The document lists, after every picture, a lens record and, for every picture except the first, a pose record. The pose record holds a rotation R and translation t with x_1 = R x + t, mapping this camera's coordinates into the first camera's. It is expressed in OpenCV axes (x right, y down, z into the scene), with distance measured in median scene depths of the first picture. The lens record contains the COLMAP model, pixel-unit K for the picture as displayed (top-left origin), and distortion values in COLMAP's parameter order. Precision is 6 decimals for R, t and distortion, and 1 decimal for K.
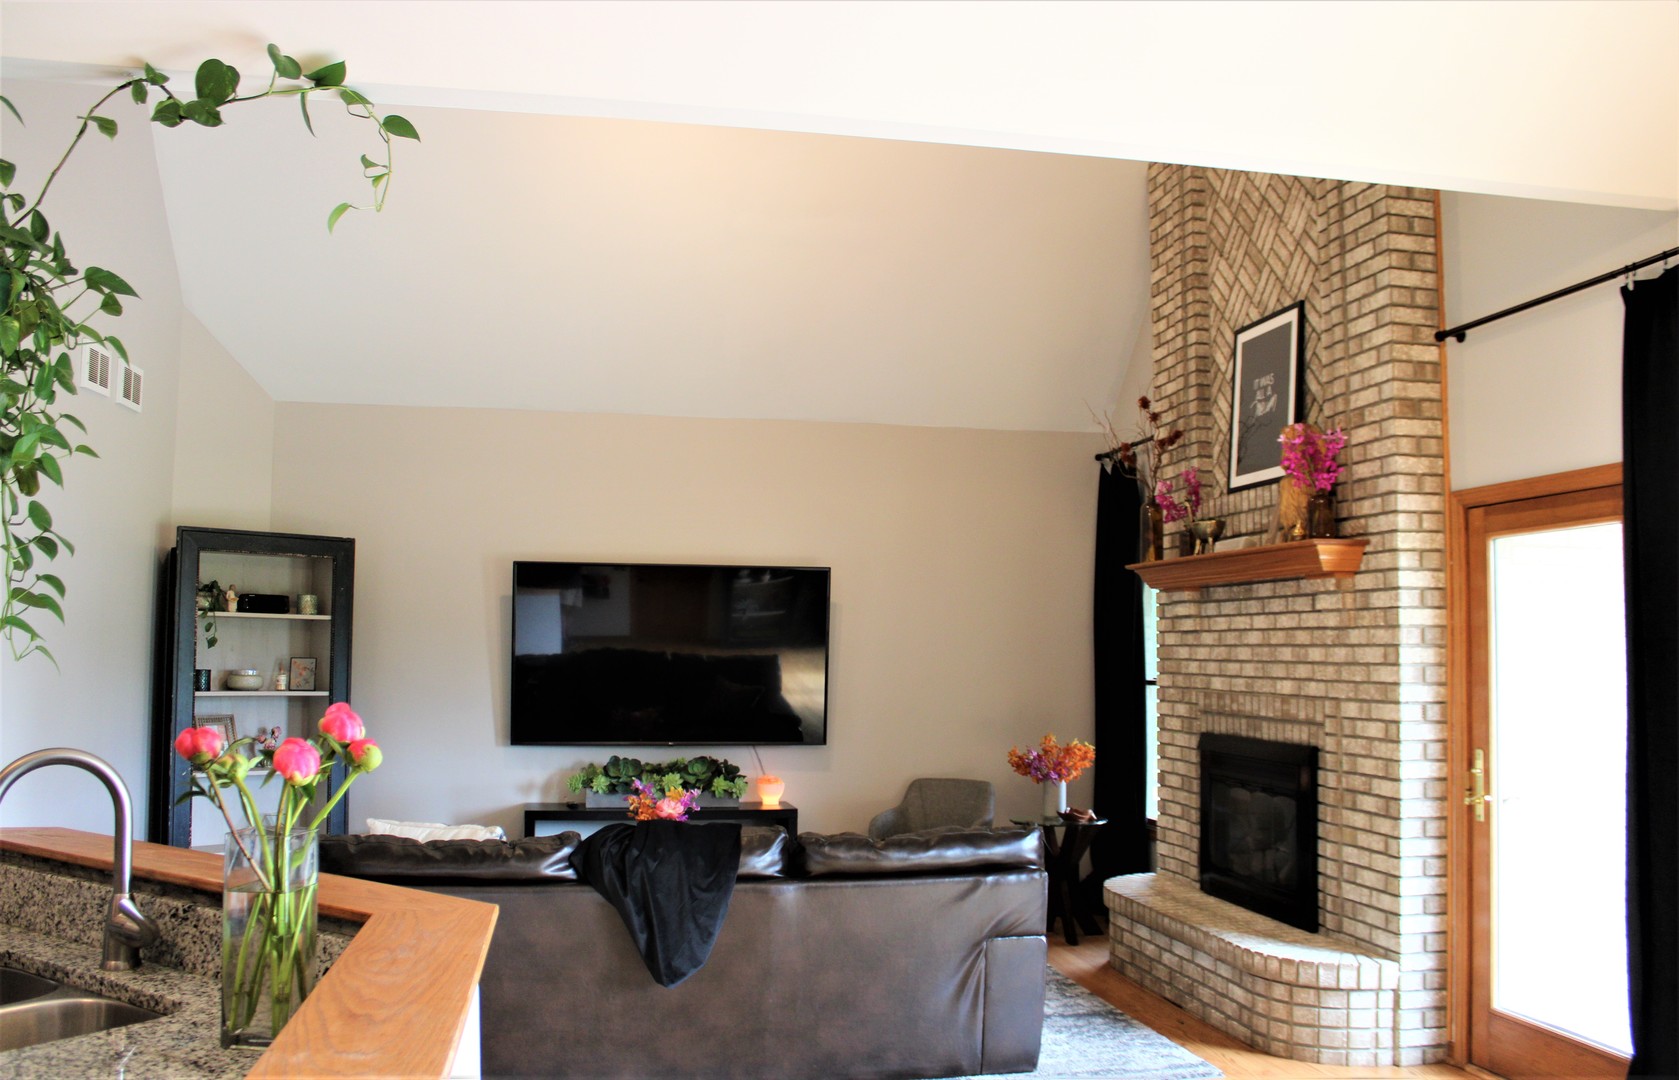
lens RADIAL K [[1406.6, 0, 842.0], [0, 1406.6, 559.8], [0, 0, 1]] dist [-0.086000, -0.000546]
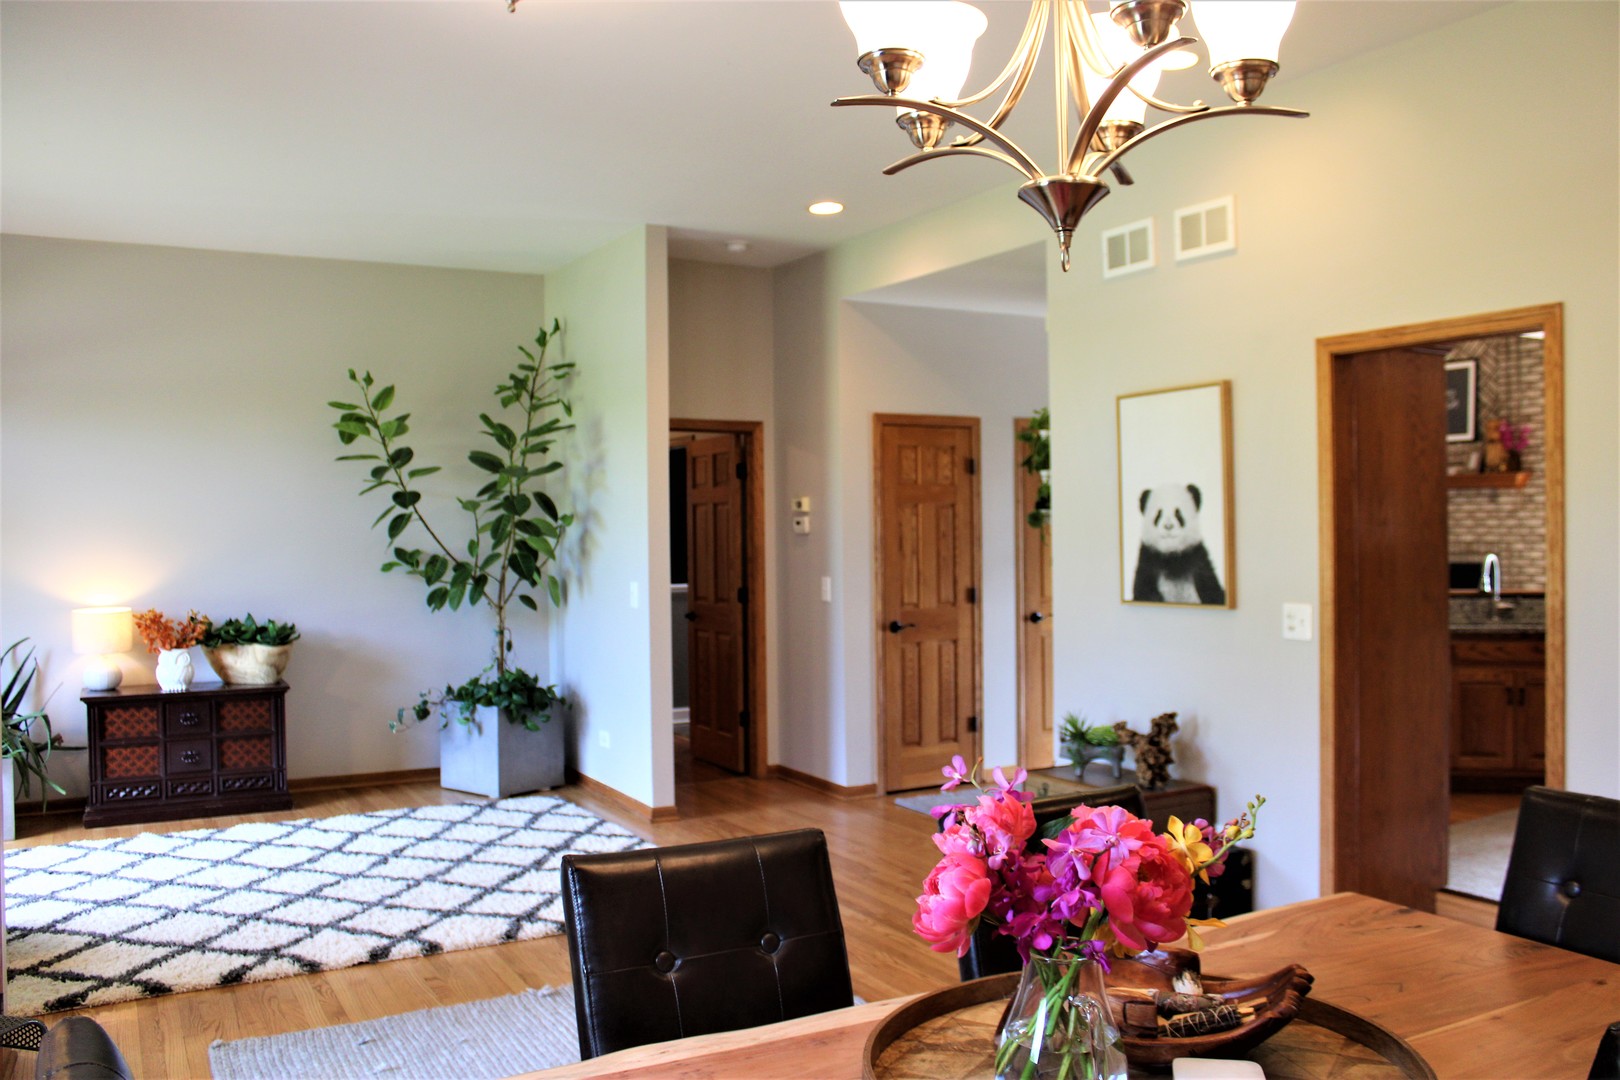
lens RADIAL K [[1336.8, 0, 810.0], [0, 1336.8, 540.0], [0, 0, 1]] dist [-0.154899, 0.127478]
pose [[0.951285, -0.022188, 0.307513, -1.402856], [-0.000659, 0.997259, 0.073992, -0.059238], [-0.308311, -0.070590, 0.948663, -0.654970]]
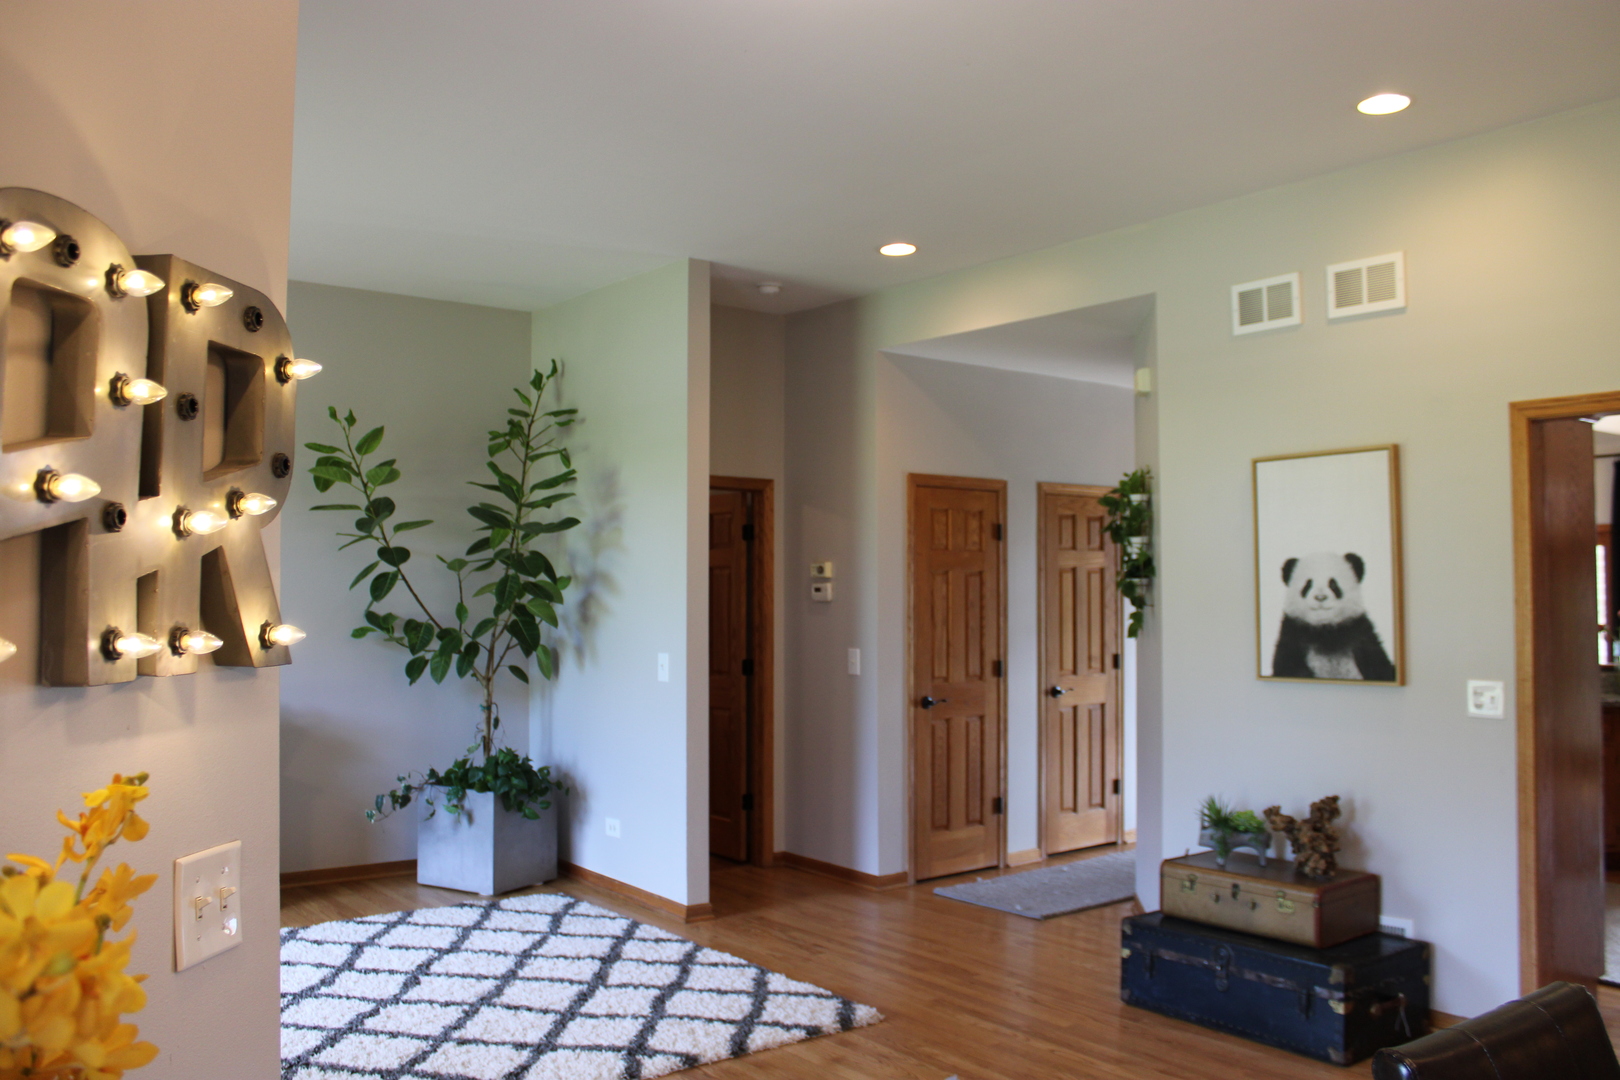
lens RADIAL K [[1336.8, 0, 810.0], [0, 1336.8, 540.0], [0, 0, 1]] dist [-0.154899, 0.127478]
pose [[0.896109, 0.010330, 0.443713, -1.576416], [-0.022415, 0.999507, 0.022000, -0.049303], [-0.443267, -0.029661, 0.895899, -0.466438]]
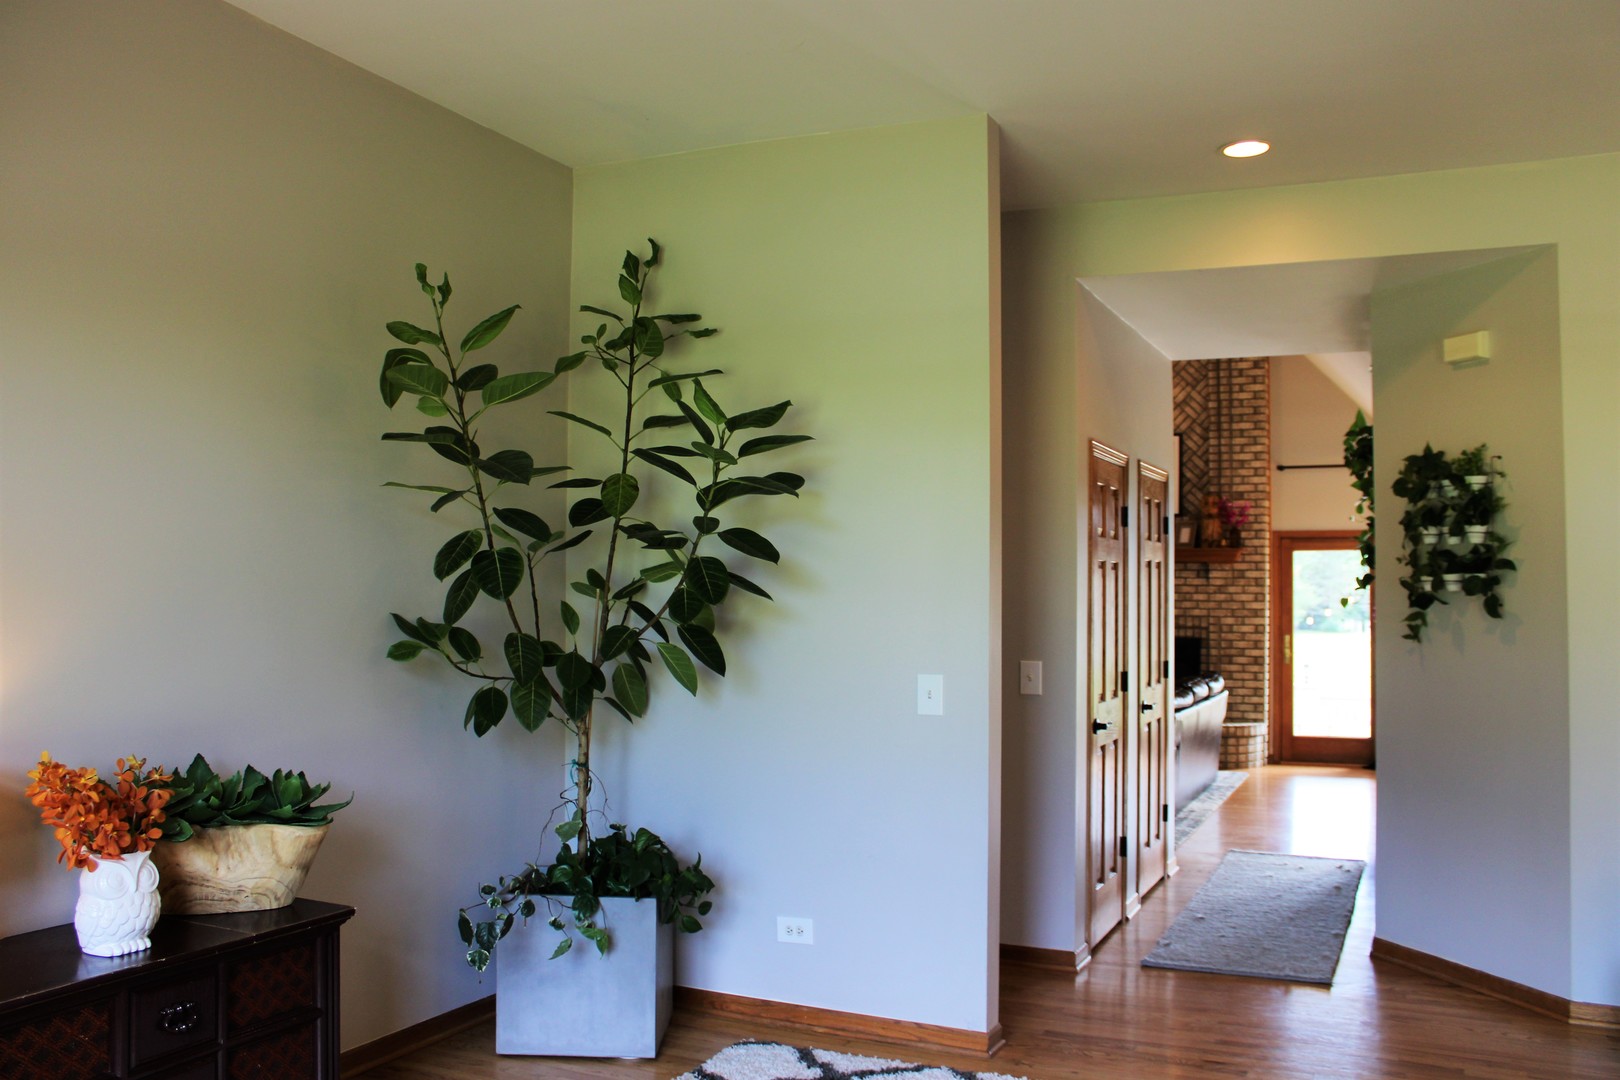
lens RADIAL K [[1380.6, 0, 810.0], [0, 1380.6, 540.0], [0, 0, 1]] dist [-0.148112, 0.142337]
pose [[0.592221, 0.027307, 0.805313, -1.901465], [-0.054216, 0.998511, 0.006012, -0.002932], [-0.803950, -0.047221, 0.592820, 0.219772]]
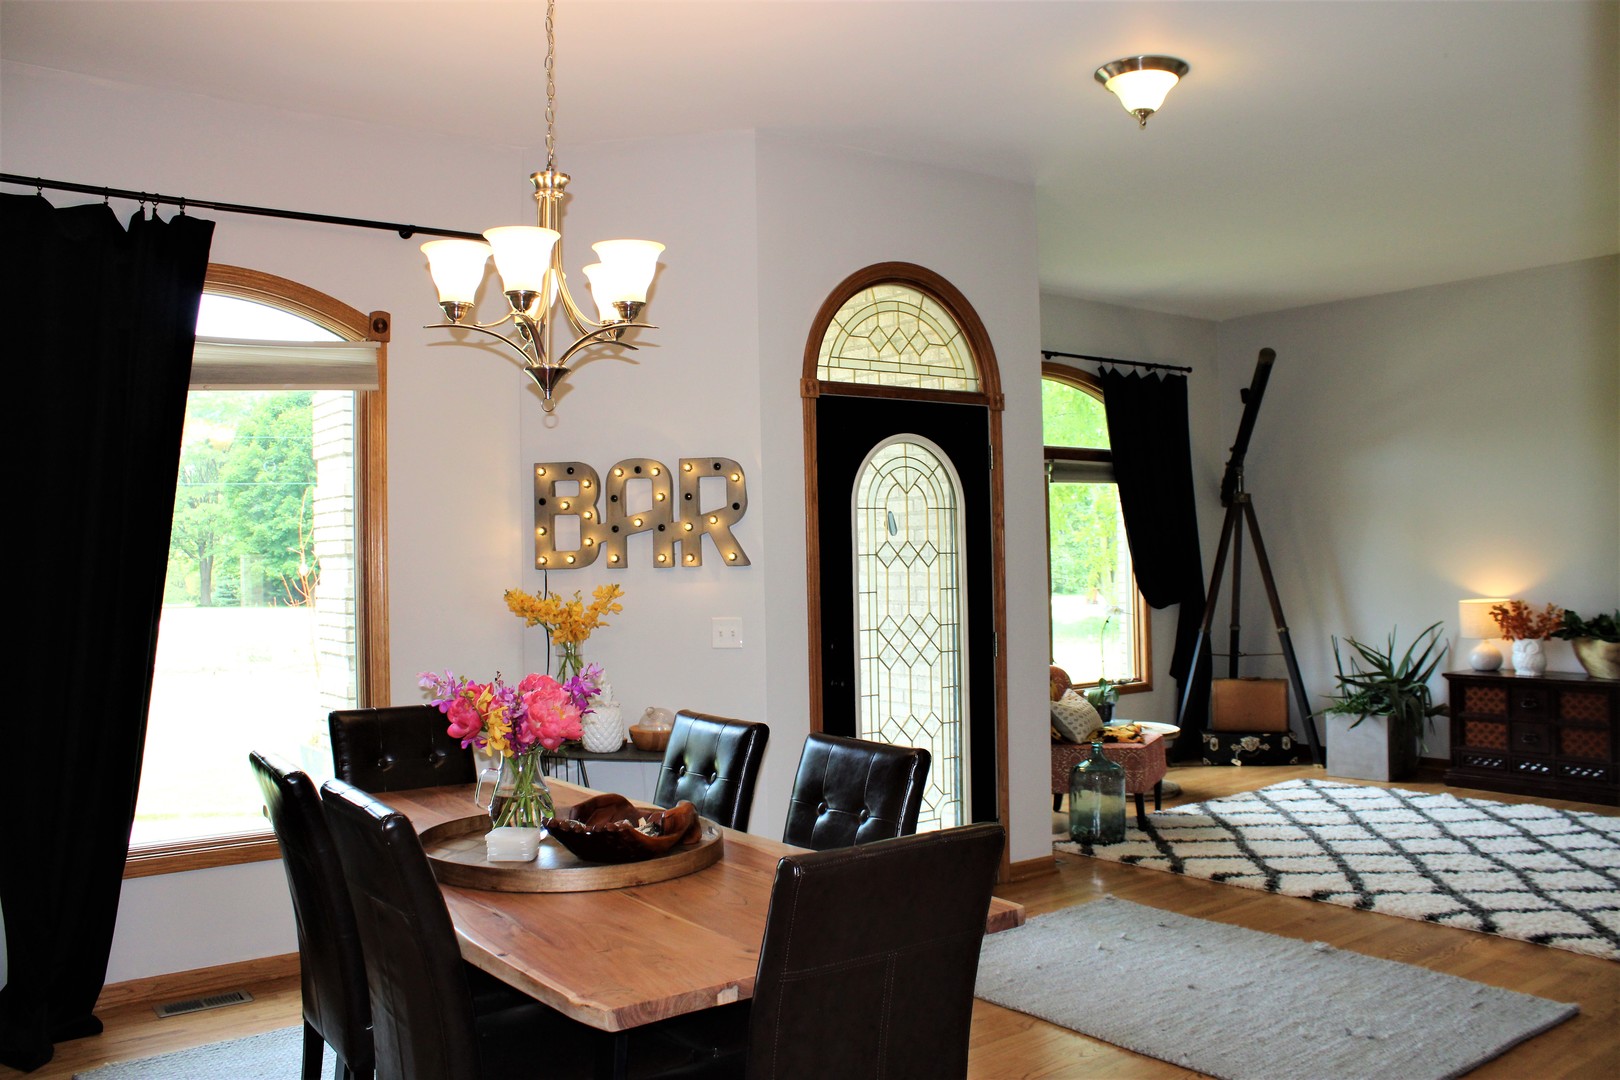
lens RADIAL K [[1380.6, 0, 810.0], [0, 1380.6, 540.0], [0, 0, 1]] dist [-0.148112, 0.142337]
pose [[0.446344, -0.027421, -0.894441, -0.643069], [0.089434, 0.995893, 0.014098, -0.051093], [0.890381, -0.086286, 0.446963, -0.574950]]
